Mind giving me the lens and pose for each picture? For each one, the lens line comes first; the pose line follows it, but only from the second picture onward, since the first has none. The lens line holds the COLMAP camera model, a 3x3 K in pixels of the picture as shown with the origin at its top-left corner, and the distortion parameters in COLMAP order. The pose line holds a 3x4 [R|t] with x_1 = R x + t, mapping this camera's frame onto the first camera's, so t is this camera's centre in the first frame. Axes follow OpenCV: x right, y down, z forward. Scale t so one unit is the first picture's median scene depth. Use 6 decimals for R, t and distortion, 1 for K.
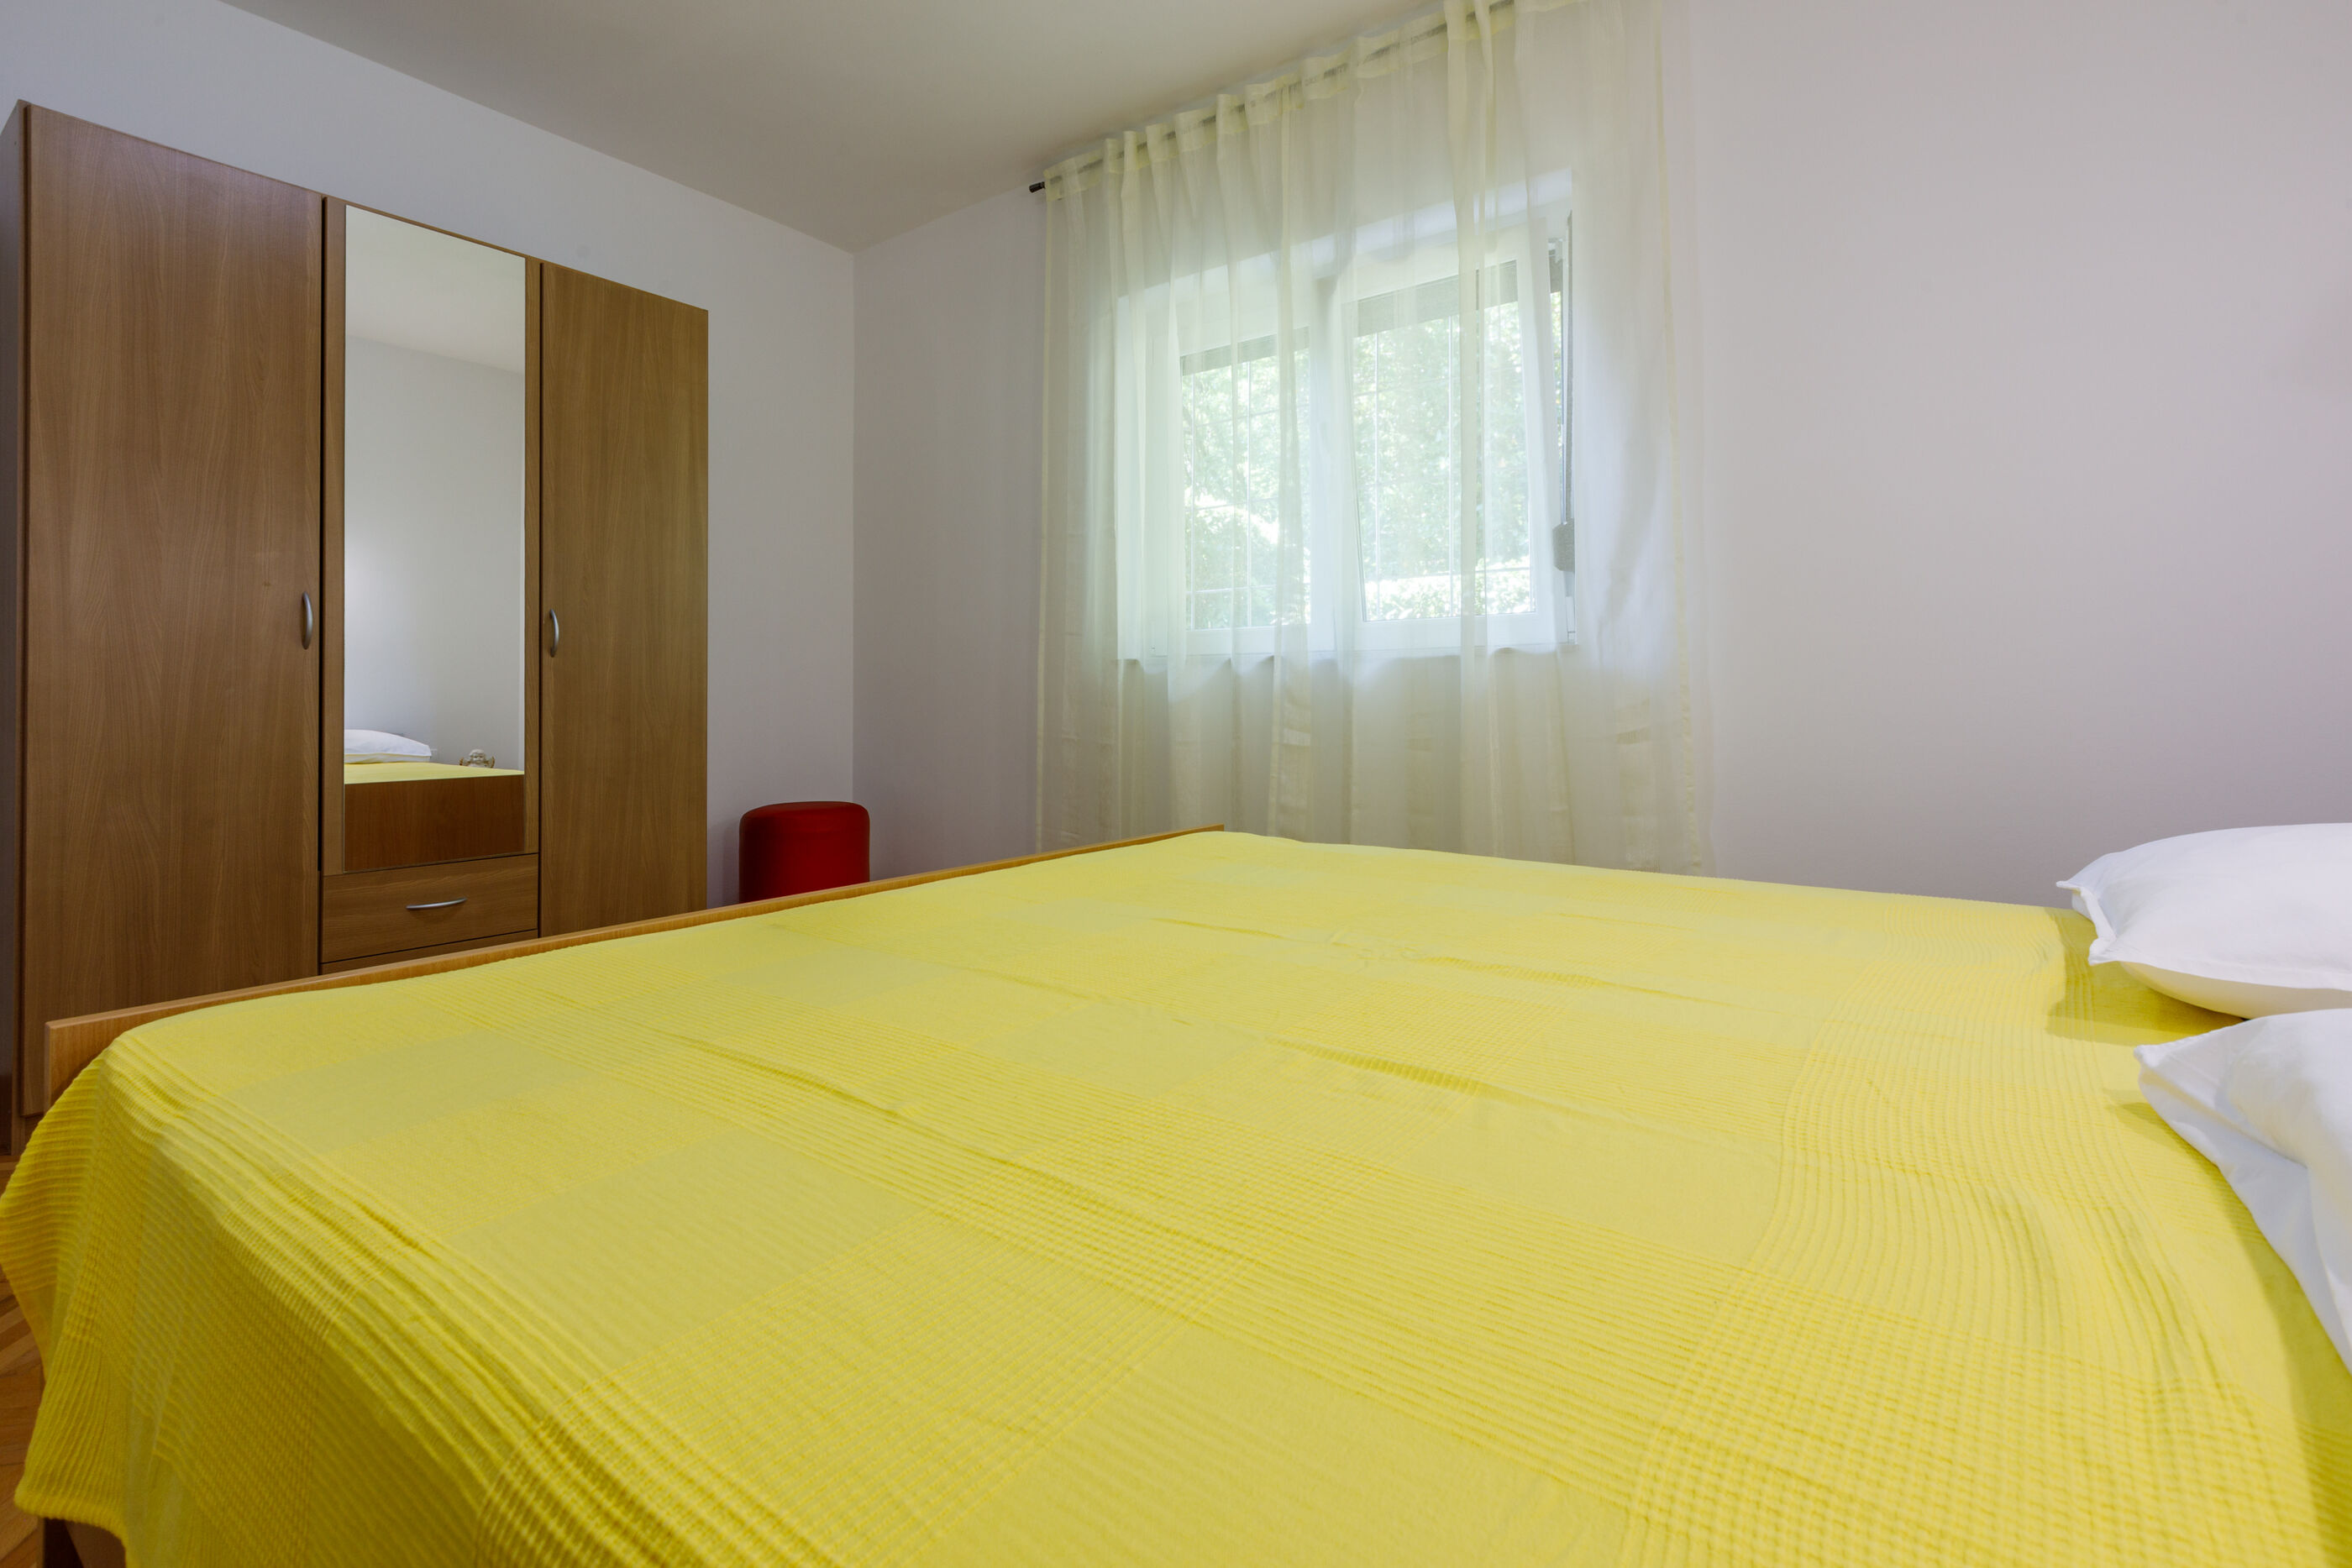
lens RADIAL K [[1065.0, 0, 1162.3], [0, 1065.0, 703.5], [0, 0, 1]] dist [-0.000402, -0.000316]
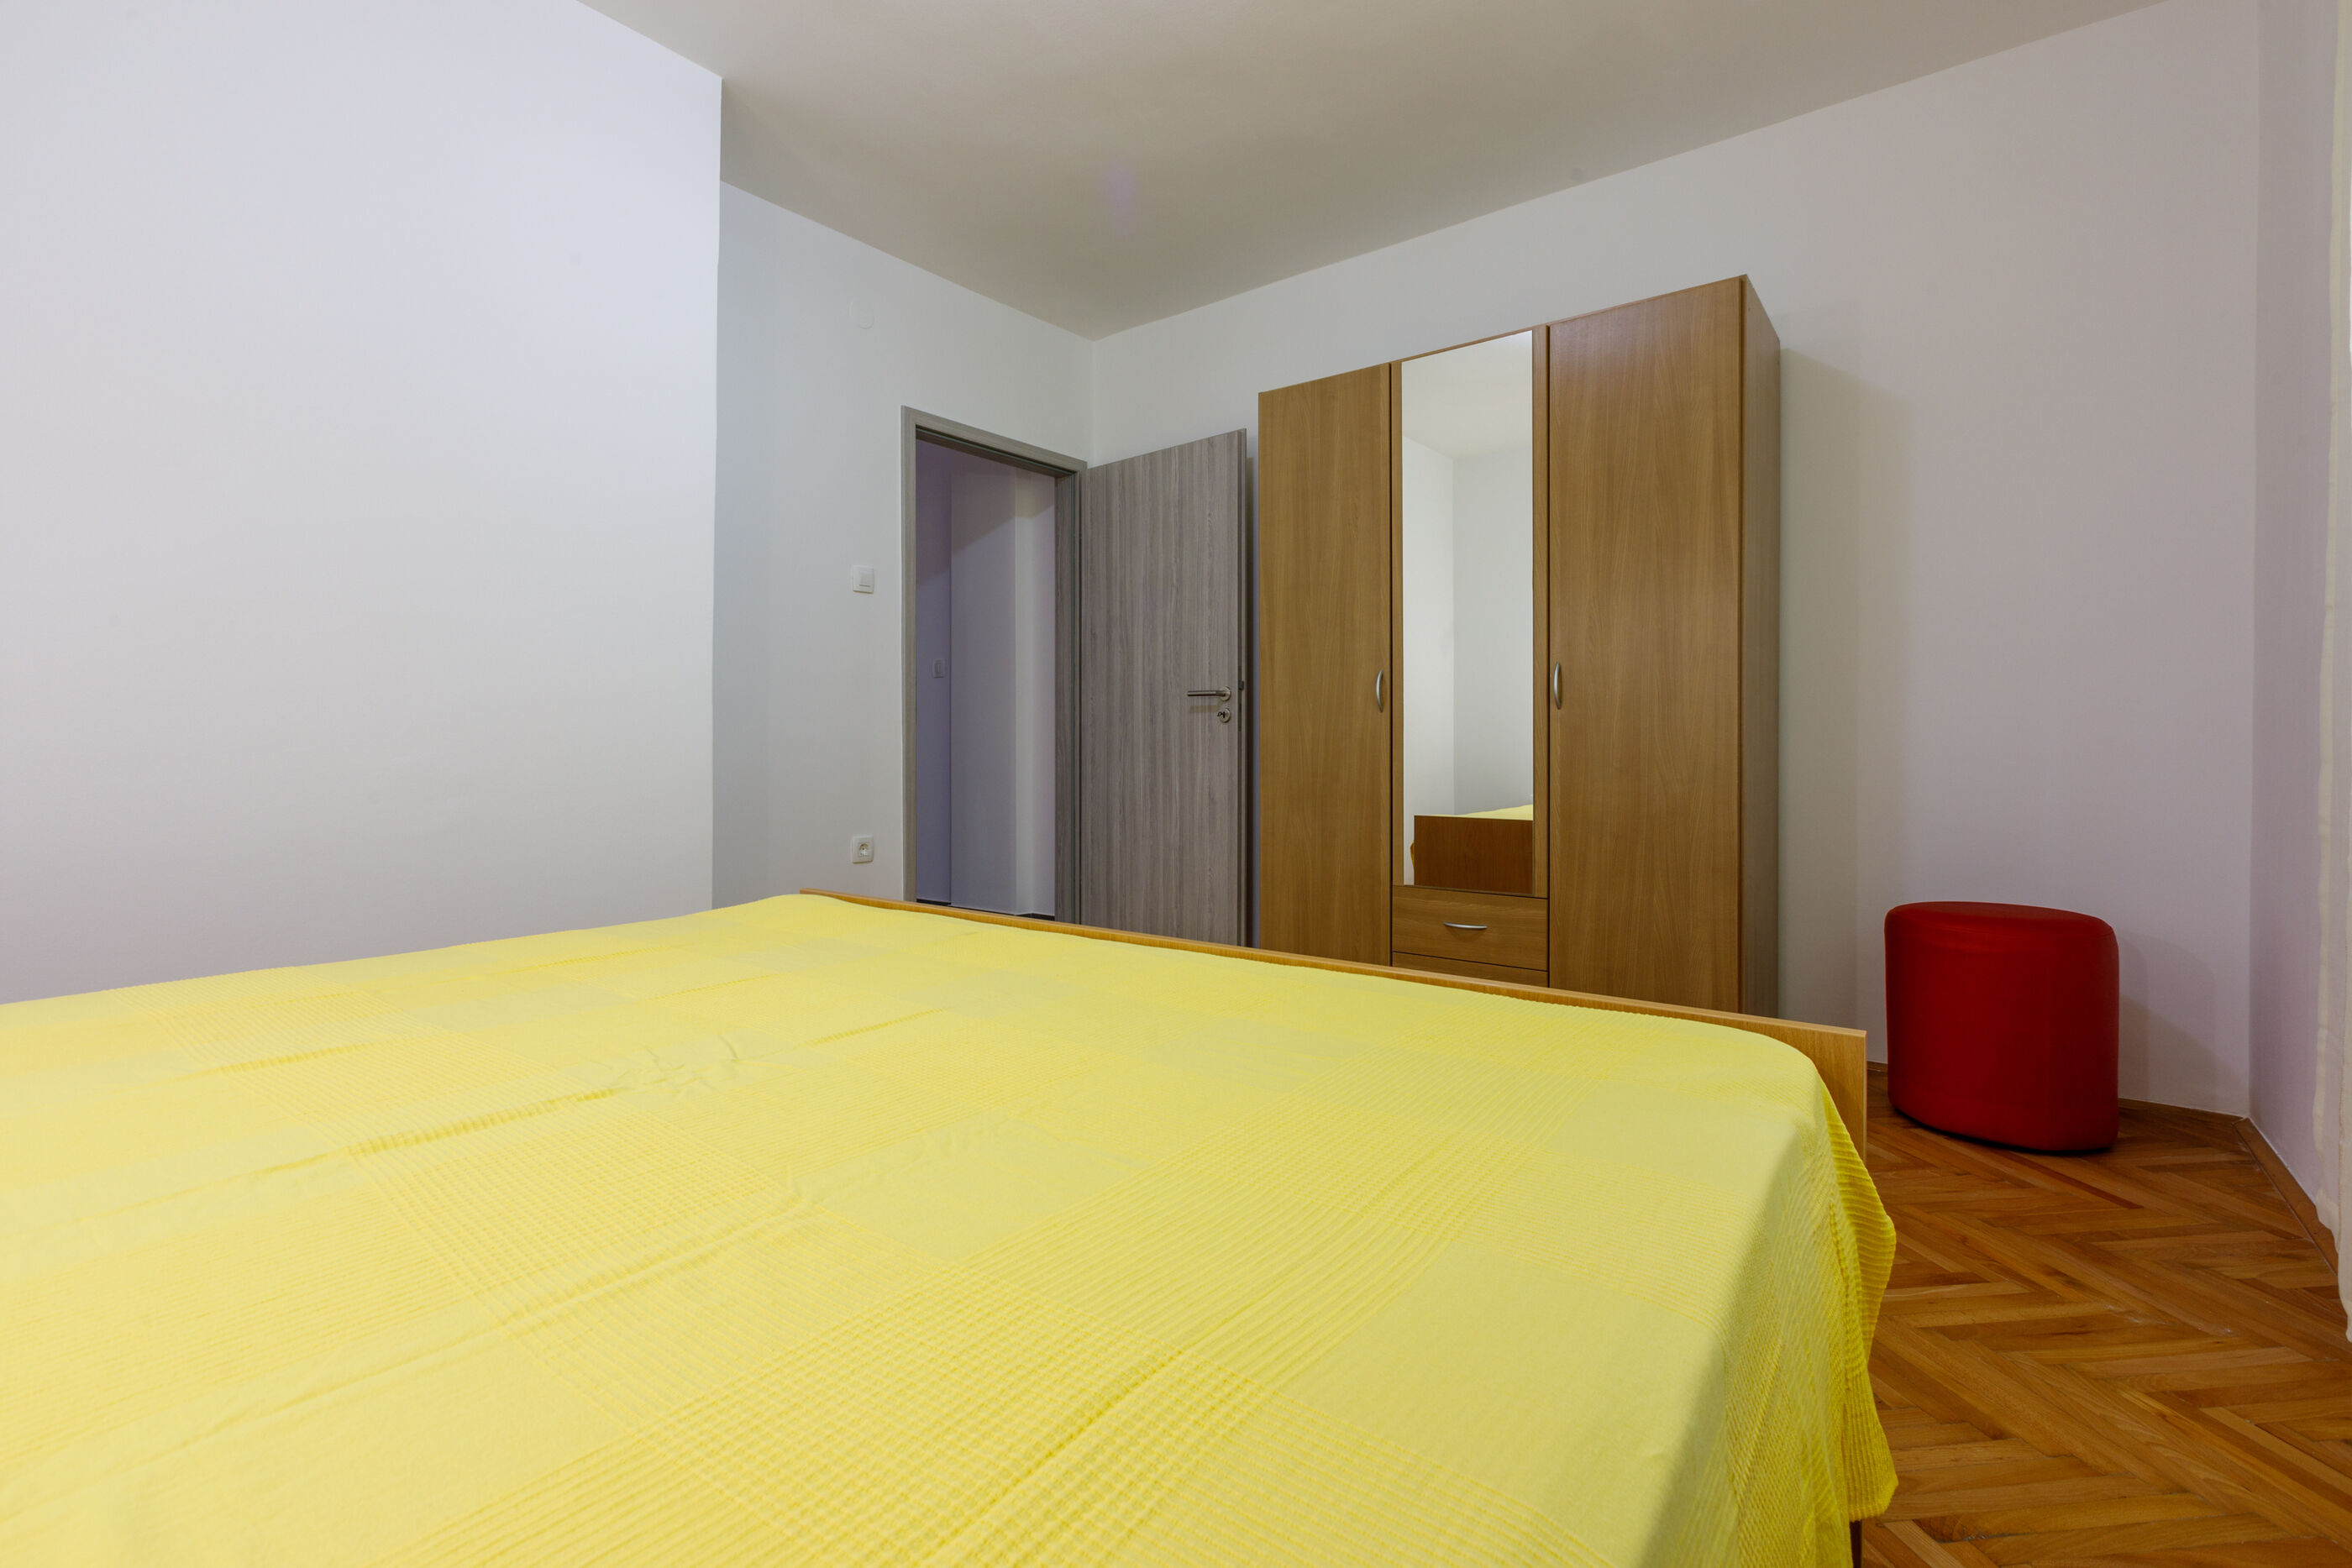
lens RADIAL K [[1058.9, 0, 1160.8], [0, 1058.9, 775.6], [0, 0, 1]] dist [-0.000192, -0.000287]
pose [[-0.011953, 0.027961, -0.999538, 0.471070], [-0.002436, 0.999605, 0.027992, -0.008033], [0.999926, 0.002770, -0.011880, 0.664745]]
